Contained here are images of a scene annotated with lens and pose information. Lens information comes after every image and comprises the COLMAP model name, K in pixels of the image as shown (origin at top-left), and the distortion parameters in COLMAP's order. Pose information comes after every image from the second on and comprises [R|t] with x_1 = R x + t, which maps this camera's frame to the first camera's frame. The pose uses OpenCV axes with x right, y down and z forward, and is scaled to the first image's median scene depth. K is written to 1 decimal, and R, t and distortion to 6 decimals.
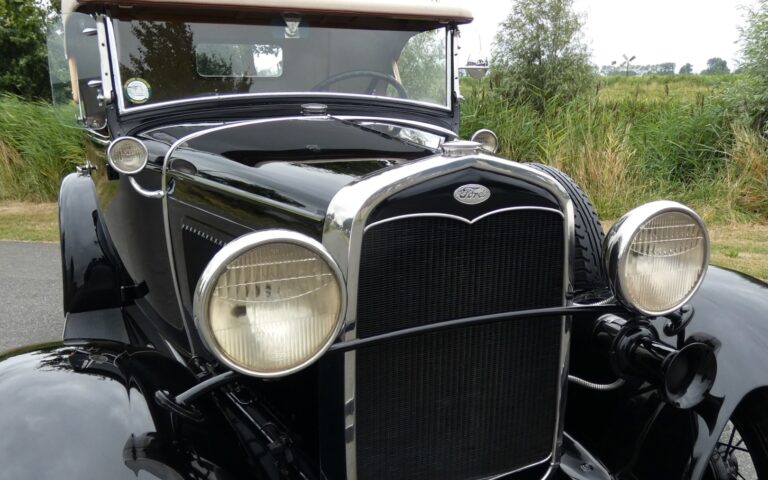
lens RADIAL K [[685.6, 0, 412.2], [0, 685.6, 264.1], [0, 0, 1]] dist [-0.007661, -0.001379]
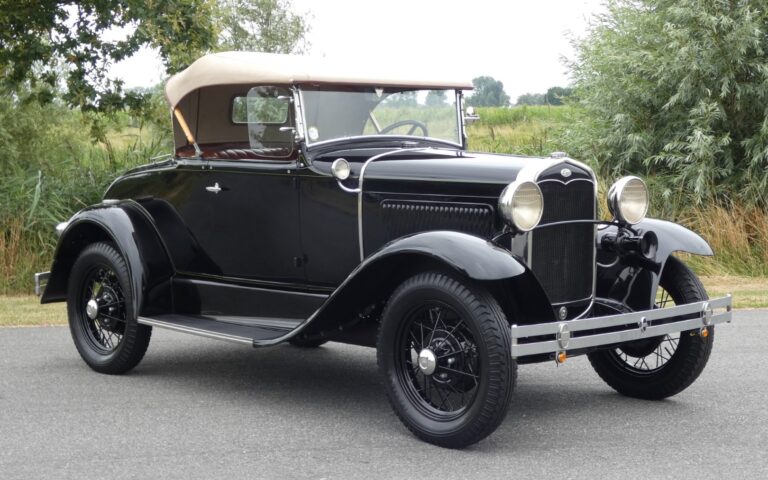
lens RADIAL K [[1389.6, 0, 394.9], [0, 1389.6, 239.4], [0, 0, 1]] dist [0.013741, -0.097664]
pose [[0.943503, -0.027302, 0.330236, -1.335012], [0.083881, 0.983819, -0.158314, 0.543497], [-0.320571, 0.177070, 0.930527, -2.130333]]
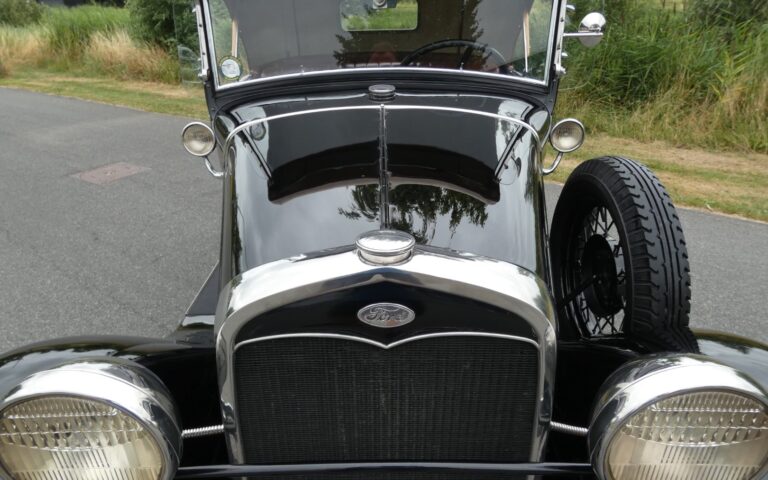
lens RADIAL K [[502.3, 0, 379.0], [0, 502.3, 242.1], [0, 0, 1]] dist [-0.000617, -0.000880]
pose [[0.916750, 0.157939, -0.366912, 0.158159], [-0.083788, 0.974112, 0.209965, -0.173367], [0.390575, -0.161743, 0.906251, 0.321722]]
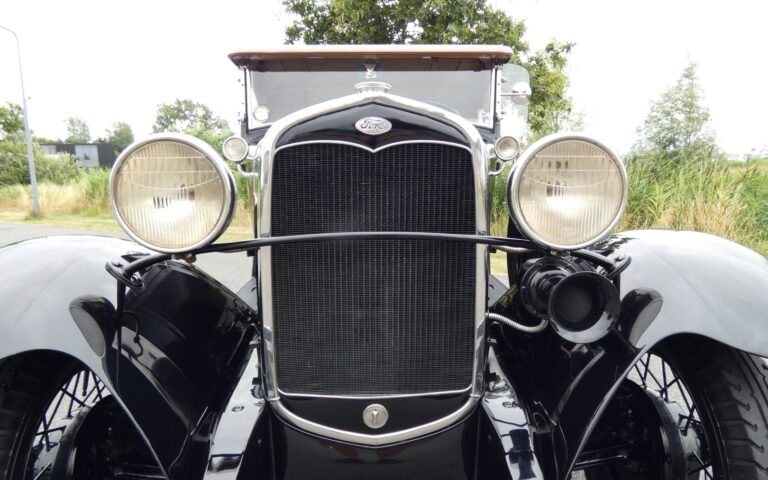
lens RADIAL K [[468.7, 0, 385.8], [0, 468.7, 243.2], [0, 0, 1]] dist [-0.004636, -0.000661]
pose [[0.928527, 0.041688, -0.368918, 0.245048], [-0.079877, 0.992837, -0.088852, 0.098205], [0.362571, 0.111969, 0.925205, 0.183108]]
